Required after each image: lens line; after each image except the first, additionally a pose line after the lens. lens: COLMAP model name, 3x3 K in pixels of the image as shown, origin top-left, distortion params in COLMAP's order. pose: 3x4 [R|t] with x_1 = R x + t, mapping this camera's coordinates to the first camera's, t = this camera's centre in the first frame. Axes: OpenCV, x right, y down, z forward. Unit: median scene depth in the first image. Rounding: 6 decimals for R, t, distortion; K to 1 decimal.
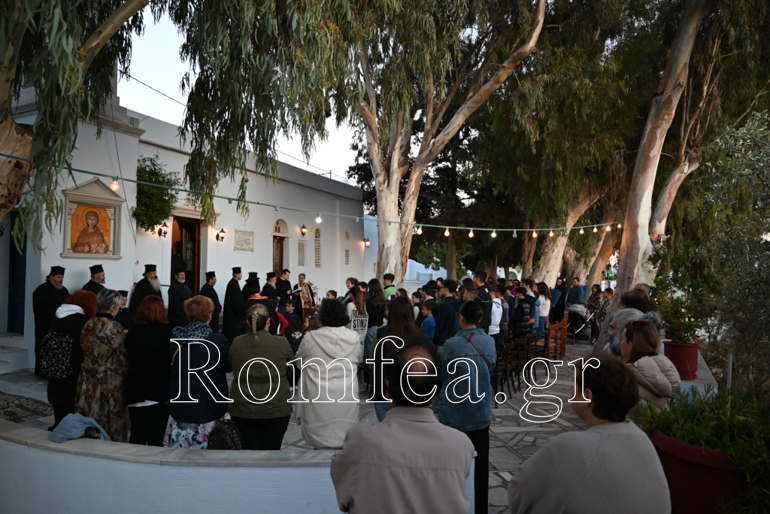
lens RADIAL K [[566.6, 0, 385.0], [0, 566.6, 257.2], [0, 0, 1]] dist [-0.016879, 0.001418]
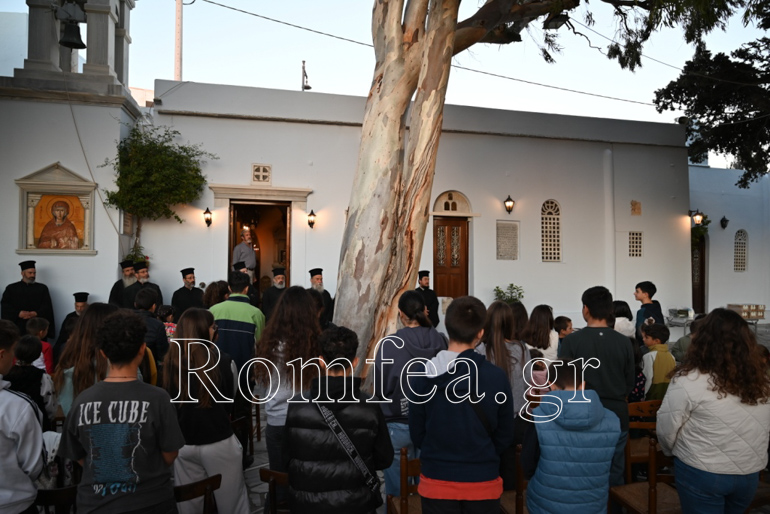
lens RADIAL K [[566.6, 0, 385.2], [0, 566.6, 261.4], [0, 0, 1]] dist [-0.016879, 0.001418]
pose [[0.602069, -0.030330, -0.797868, 0.437218], [0.027223, 0.999477, -0.017451, 0.037719], [0.797980, -0.011214, 0.602579, 0.784515]]
